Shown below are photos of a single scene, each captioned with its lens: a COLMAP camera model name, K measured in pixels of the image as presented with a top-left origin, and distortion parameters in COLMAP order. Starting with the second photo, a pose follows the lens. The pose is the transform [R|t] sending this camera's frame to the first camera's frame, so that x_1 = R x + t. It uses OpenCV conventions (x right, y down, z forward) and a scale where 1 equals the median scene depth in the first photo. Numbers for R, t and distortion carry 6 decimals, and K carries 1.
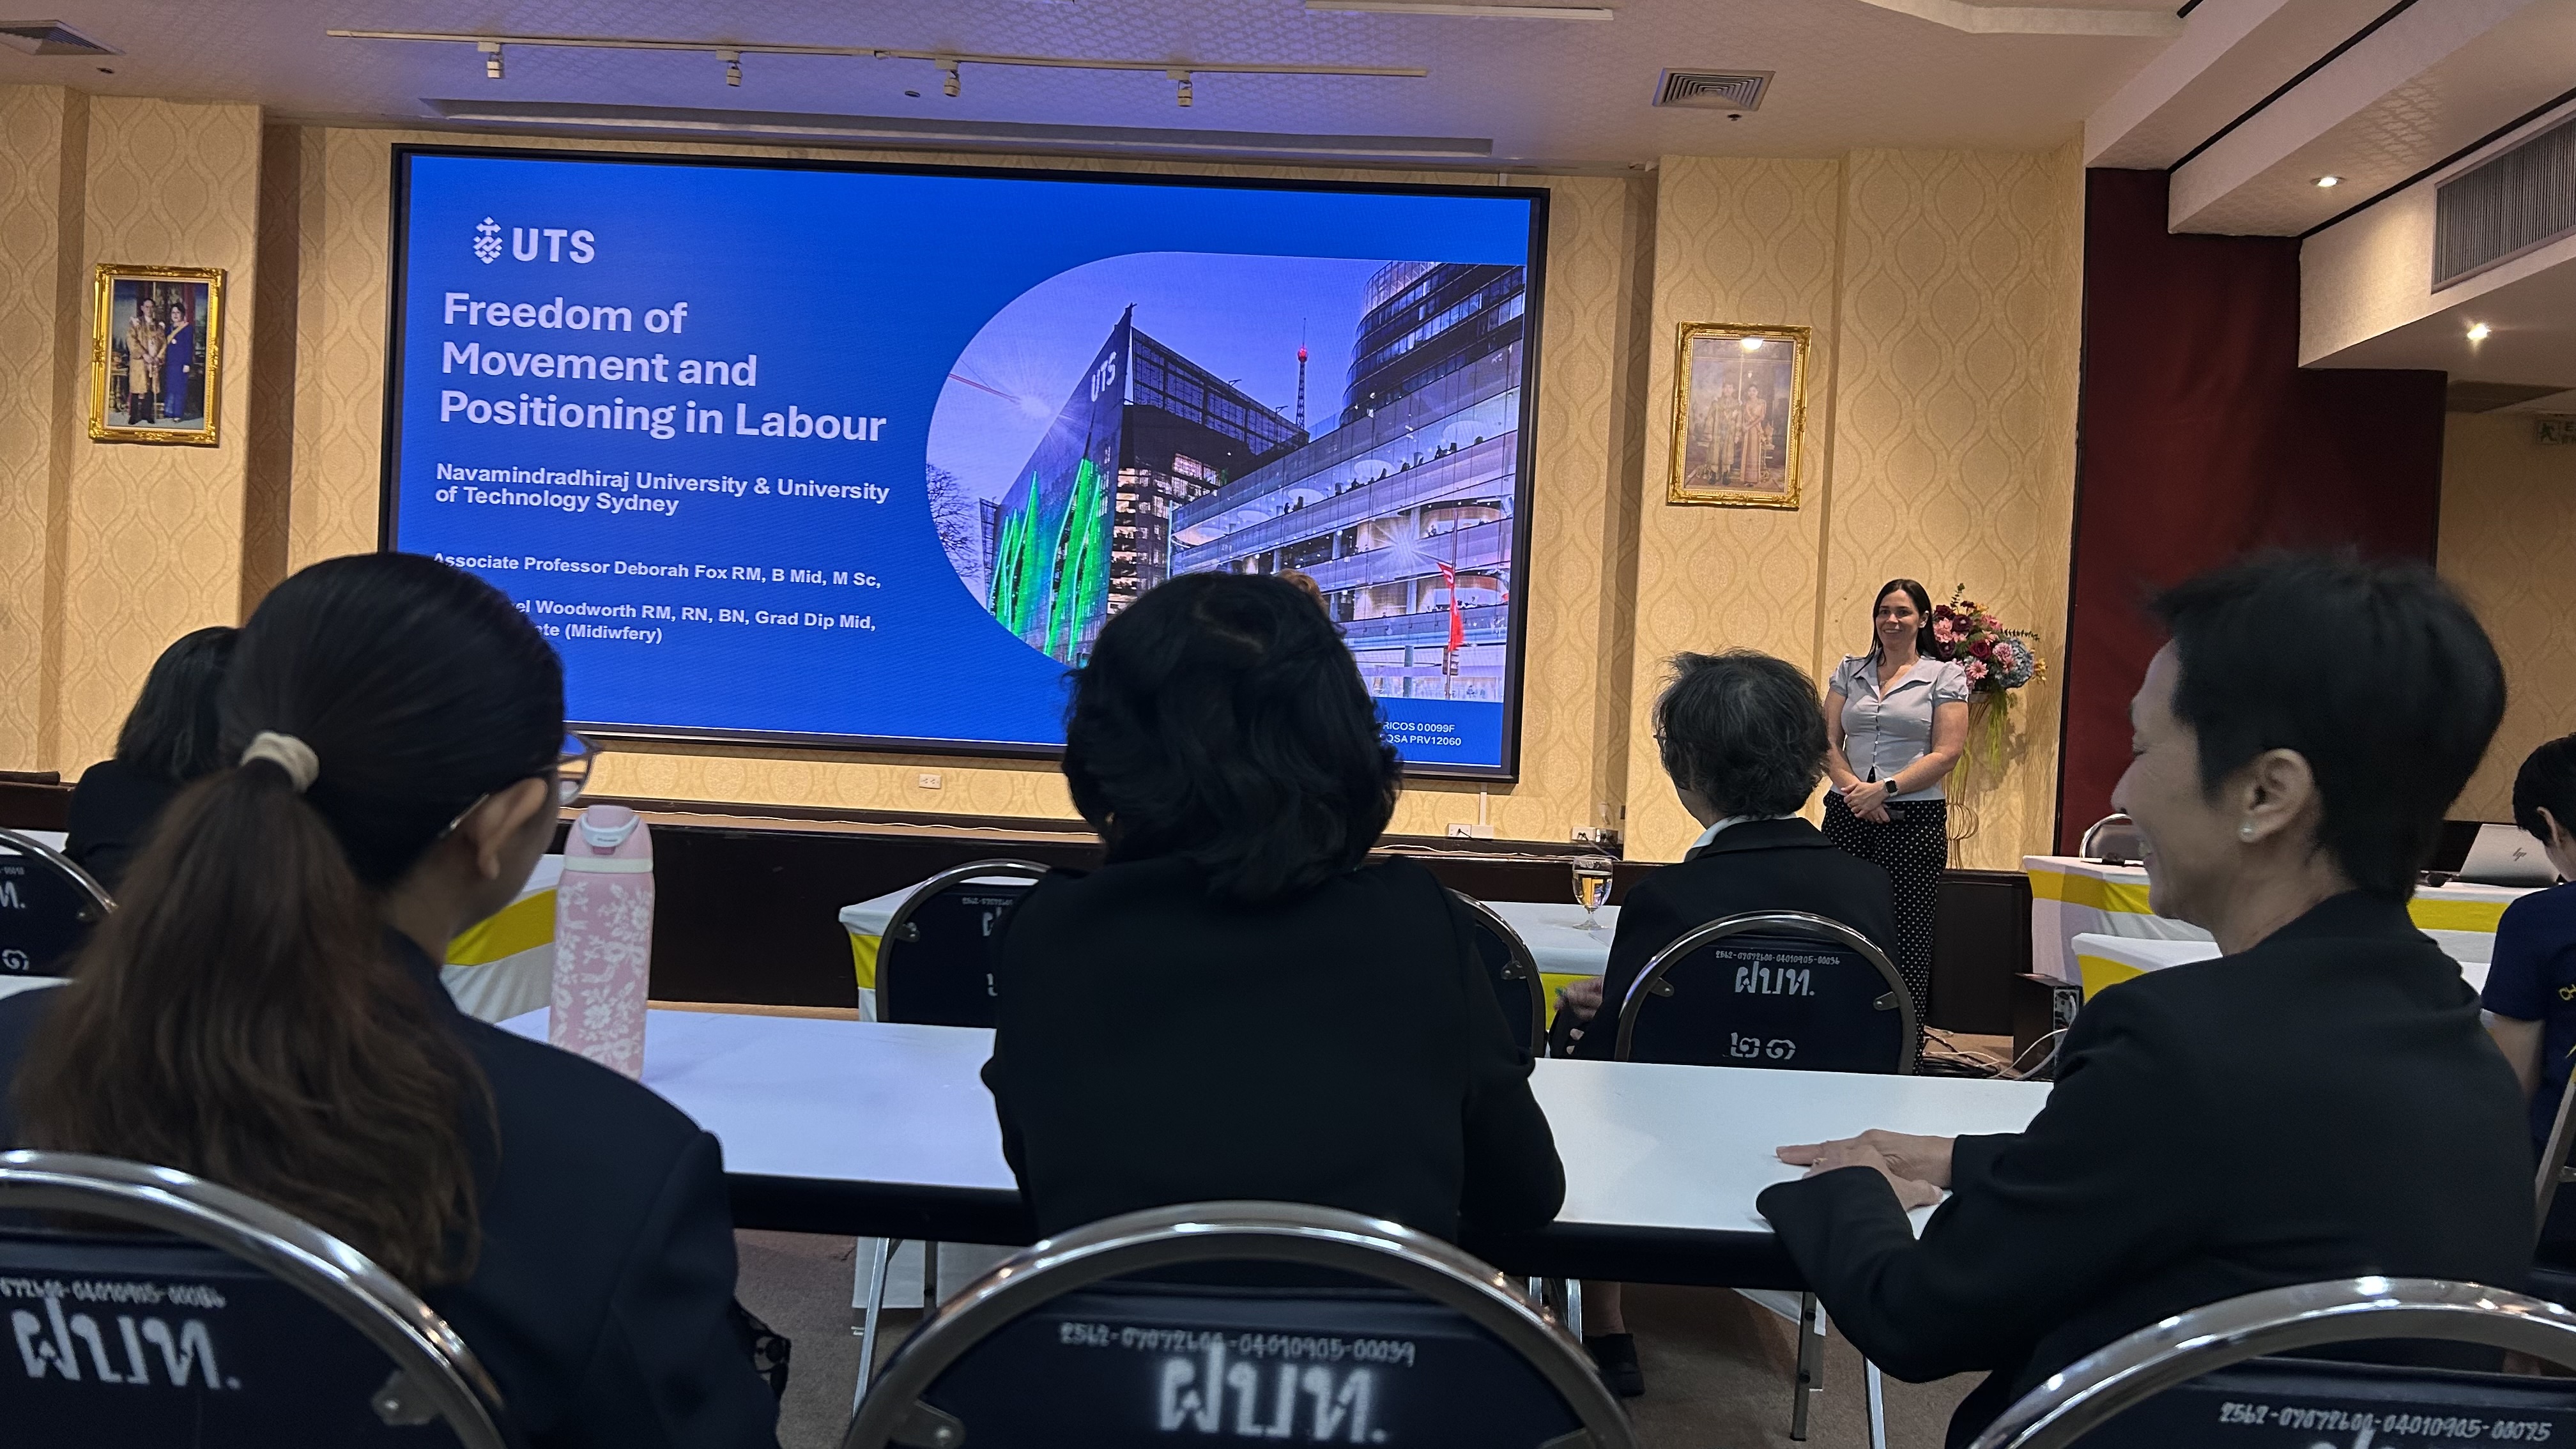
lens RADIAL K [[1906.8, 0, 1311.2], [0, 1906.8, 732.4], [0, 0, 1]] dist [0.050692, -0.051315]
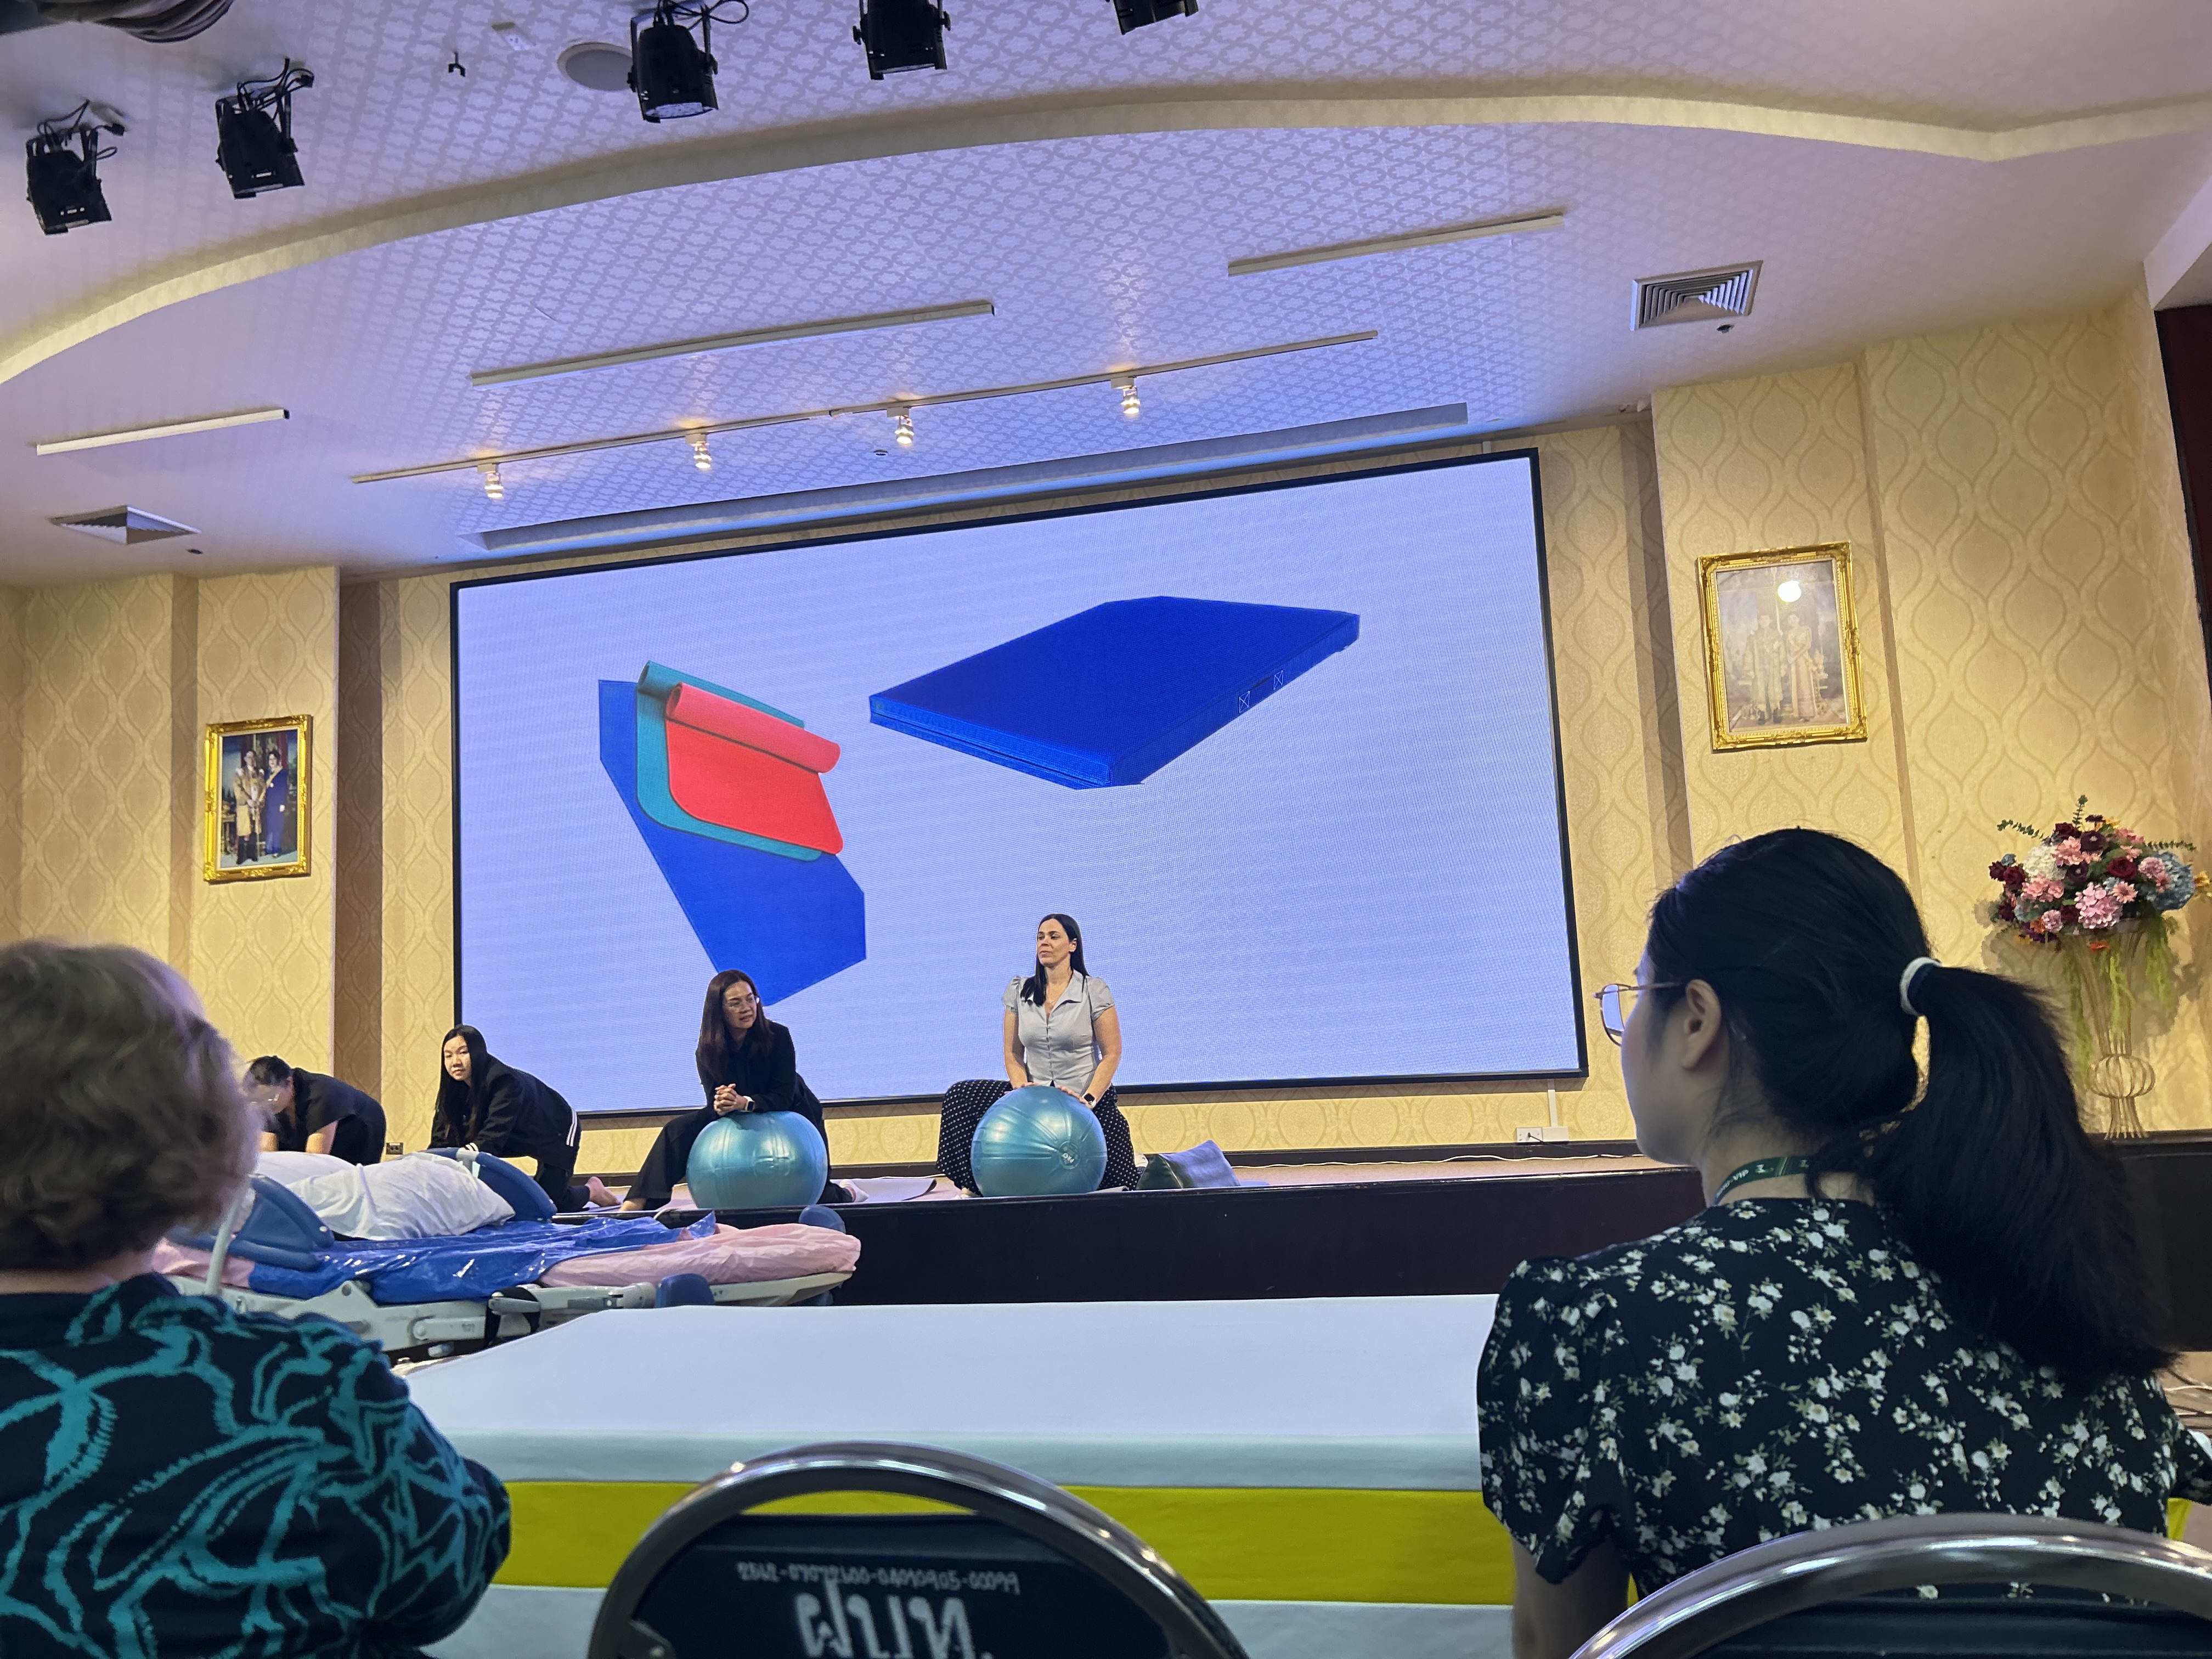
lens RADIAL K [[1686.2, 0, 1095.2], [0, 1686.2, 842.6], [0, 0, 1]] dist [0.036300, -0.033186]
pose [[0.976712, -0.117364, -0.179608, 0.037749], [0.093807, 0.986467, -0.134477, 0.003361], [0.192960, 0.114496, 0.974503, 0.157068]]
